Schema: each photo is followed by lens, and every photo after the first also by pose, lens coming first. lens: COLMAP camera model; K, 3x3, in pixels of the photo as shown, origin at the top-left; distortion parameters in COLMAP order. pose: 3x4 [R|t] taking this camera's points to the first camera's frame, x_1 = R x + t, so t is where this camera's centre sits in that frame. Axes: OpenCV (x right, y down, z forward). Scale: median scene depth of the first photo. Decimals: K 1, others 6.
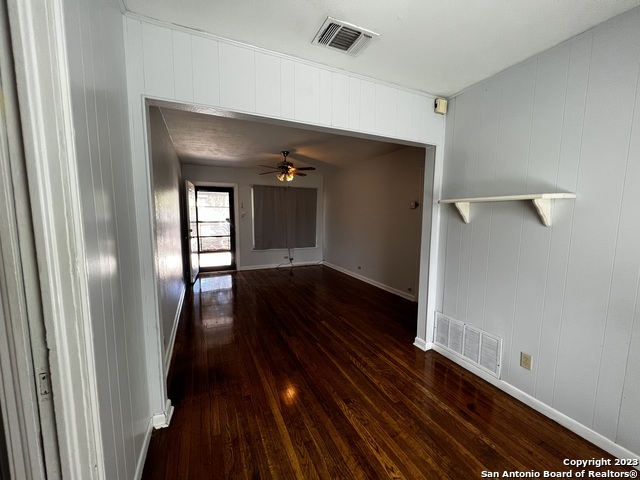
lens RADIAL K [[258.3, 0, 319.9], [0, 258.3, 240.5], [0, 0, 1]] dist [-0.001688, -0.000371]
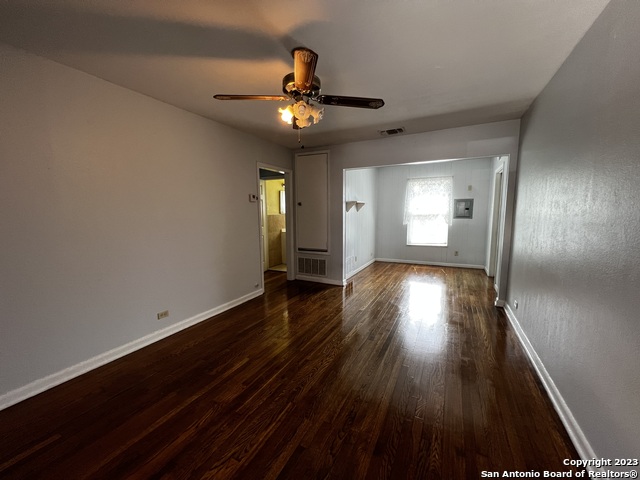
lens RADIAL K [[258.3, 0, 319.9], [0, 258.3, 241.1], [0, 0, 1]] dist [-0.001688, -0.000371]
pose [[-0.618979, -0.085166, 0.780776, -0.532070], [0.090249, 0.979806, 0.178423, -0.121727], [-0.780205, 0.180904, -0.598793, 1.360722]]
